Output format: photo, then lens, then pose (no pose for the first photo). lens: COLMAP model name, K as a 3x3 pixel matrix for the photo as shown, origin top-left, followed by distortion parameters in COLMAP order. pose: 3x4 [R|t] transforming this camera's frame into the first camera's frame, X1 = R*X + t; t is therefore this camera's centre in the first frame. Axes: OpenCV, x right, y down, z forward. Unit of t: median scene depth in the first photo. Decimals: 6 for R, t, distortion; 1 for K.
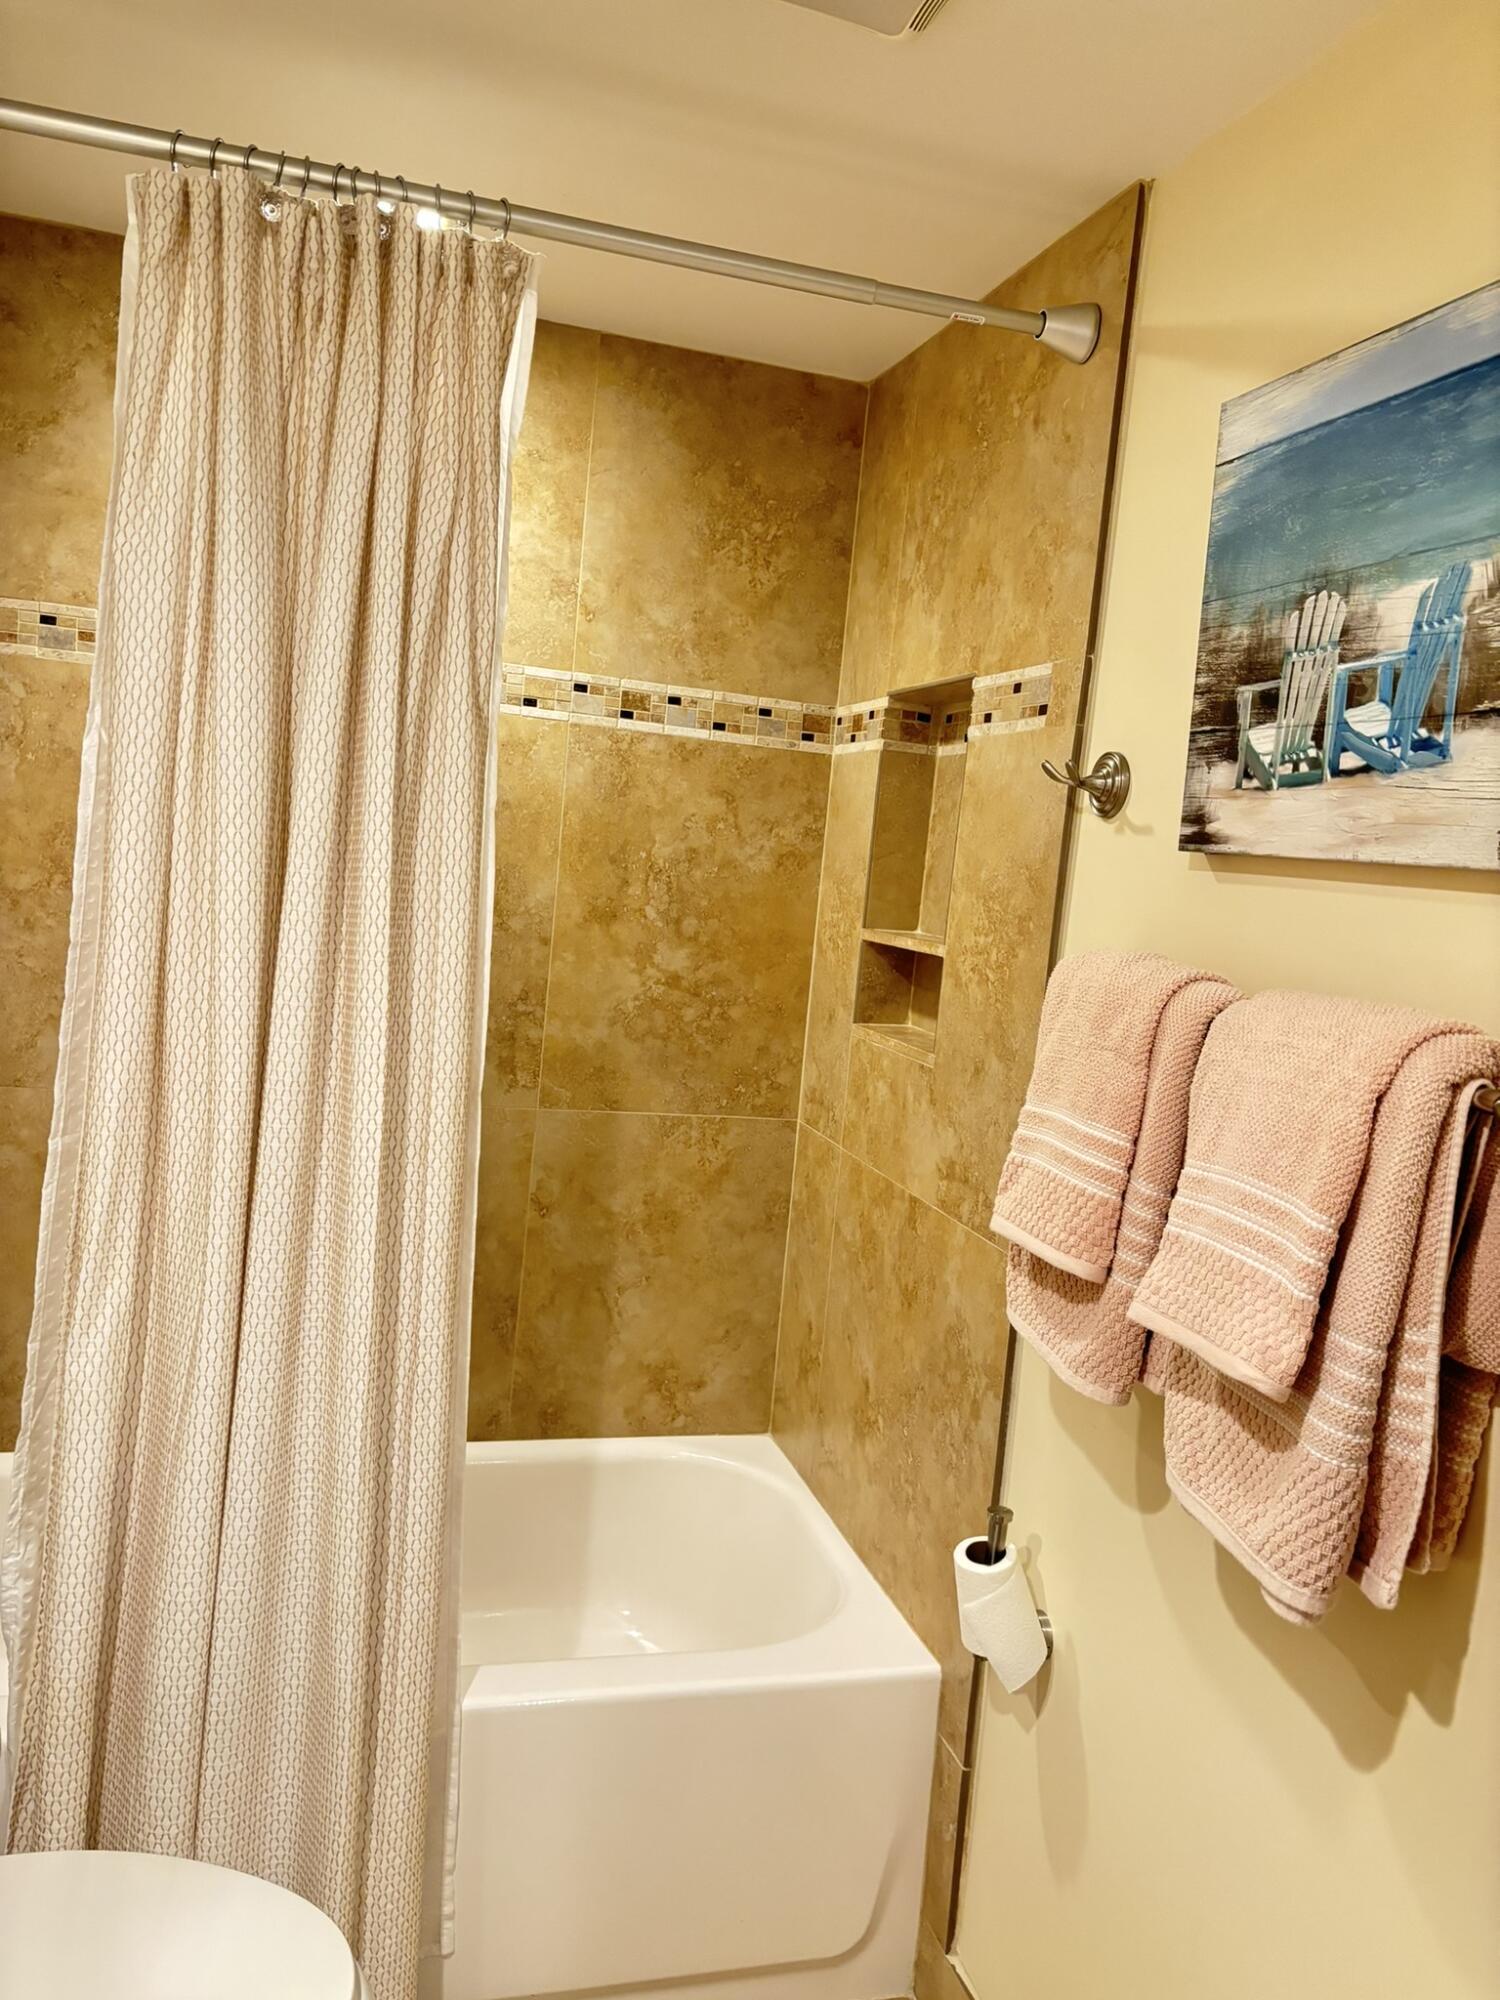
lens RADIAL K [[1513.7, 0, 758.7], [0, 1513.7, 973.6], [0, 0, 1]] dist [0.062904, -0.057262]
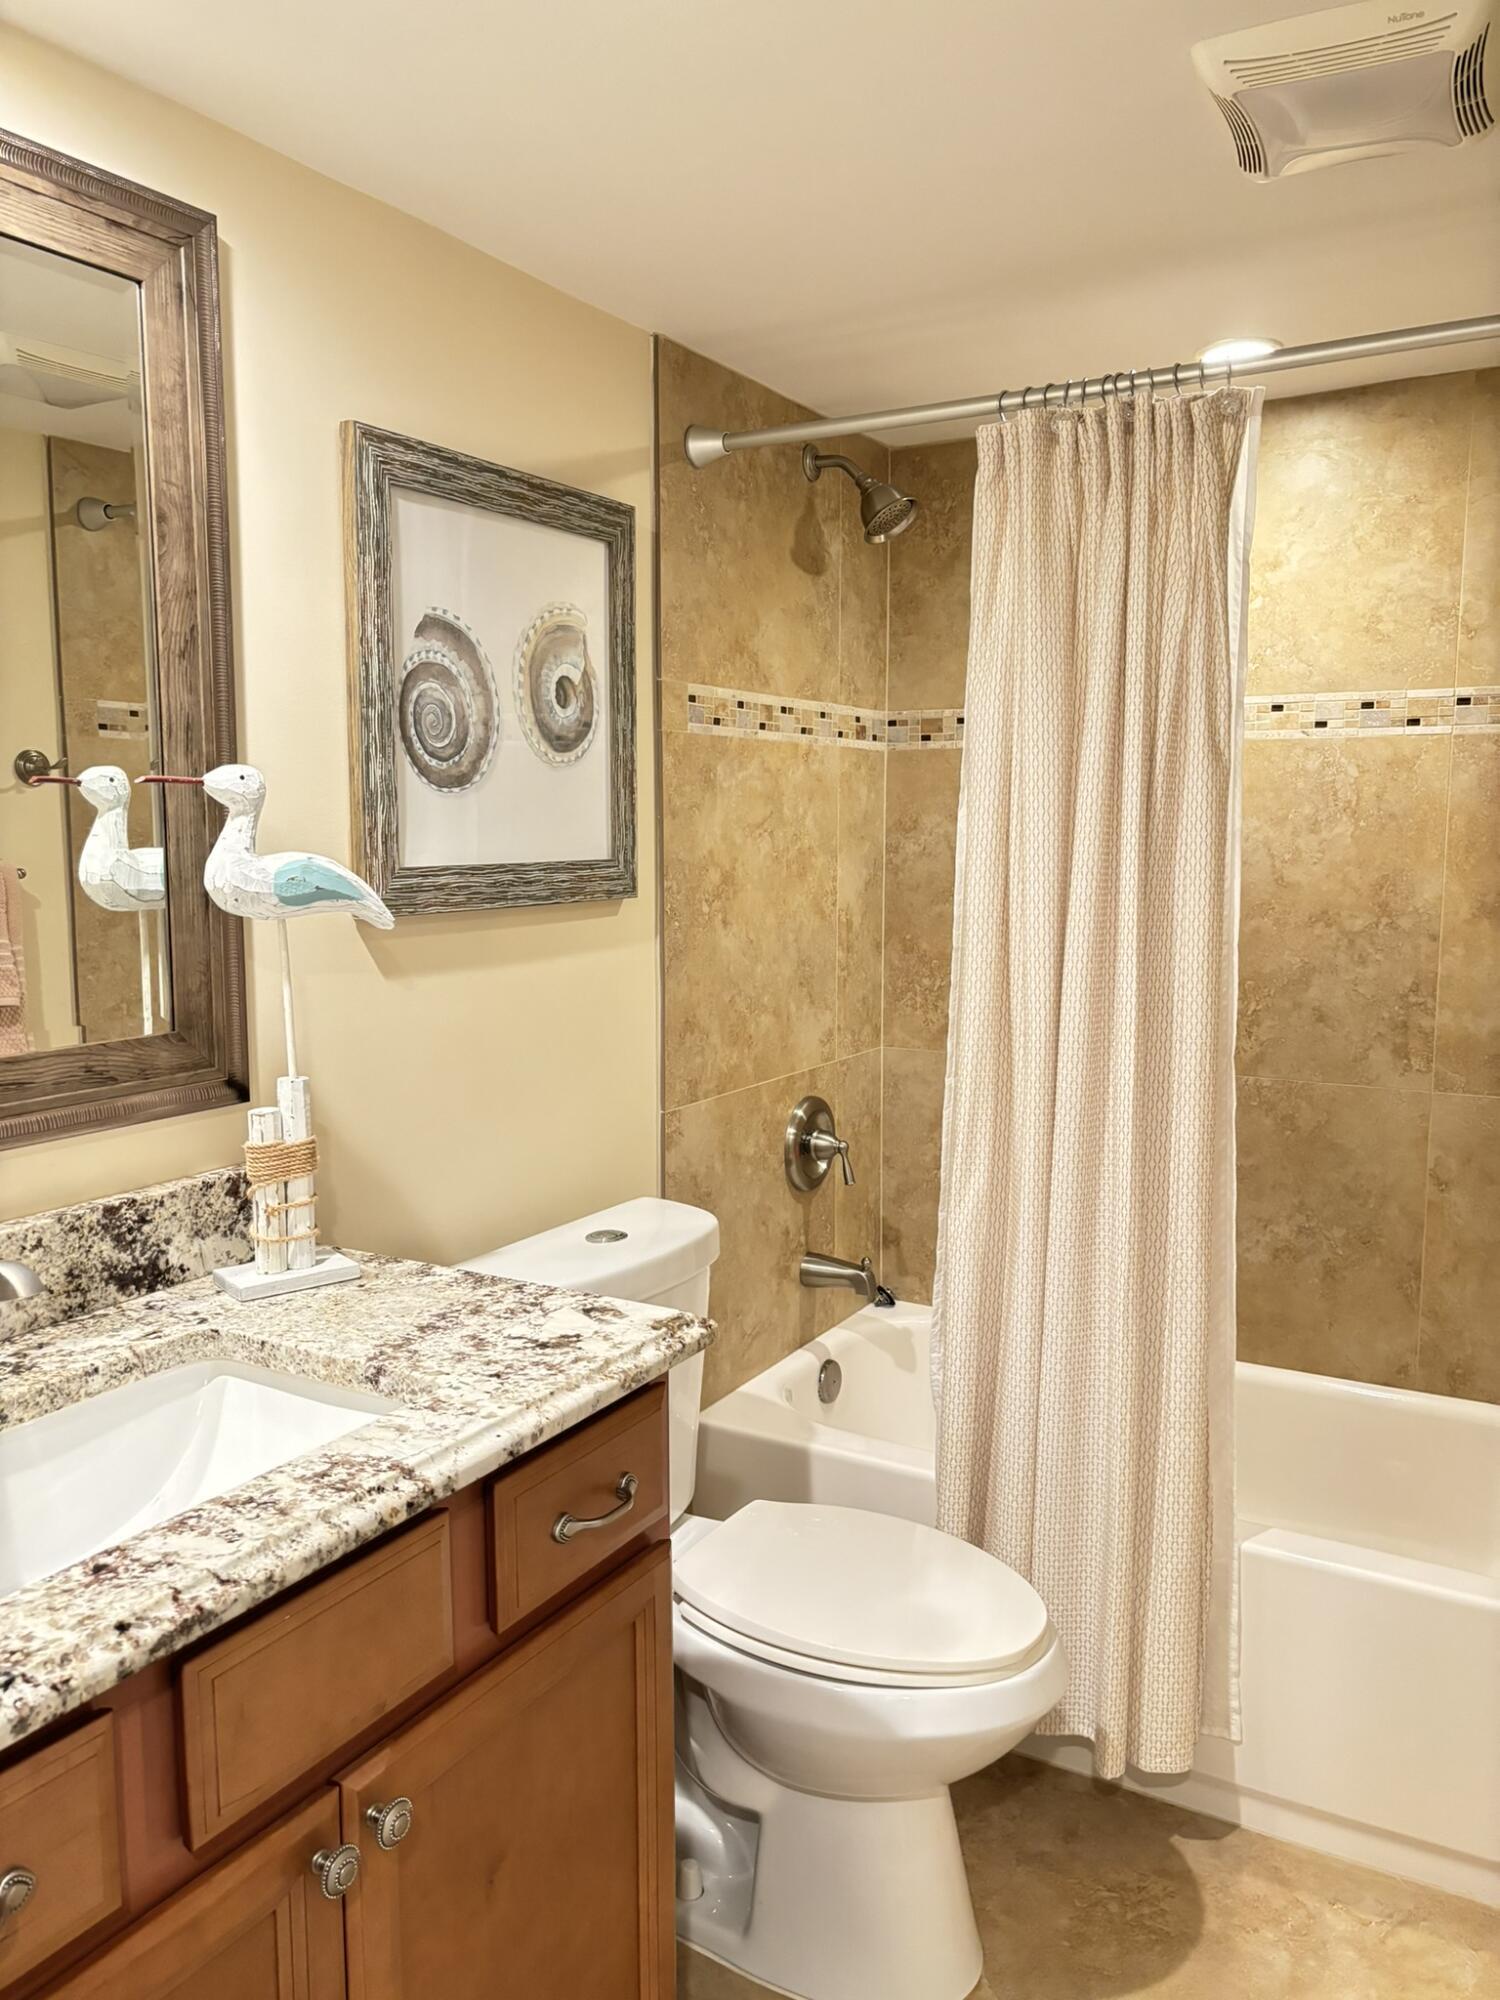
lens RADIAL K [[1513.7, 0, 789.7], [0, 1513.7, 973.9], [0, 0, 1]] dist [0.062904, -0.057262]
pose [[0.699595, -0.023905, -0.714139, 0.320661], [0.012459, 0.999696, -0.021259, 0.022509], [0.714431, 0.005975, 0.699681, -0.102039]]
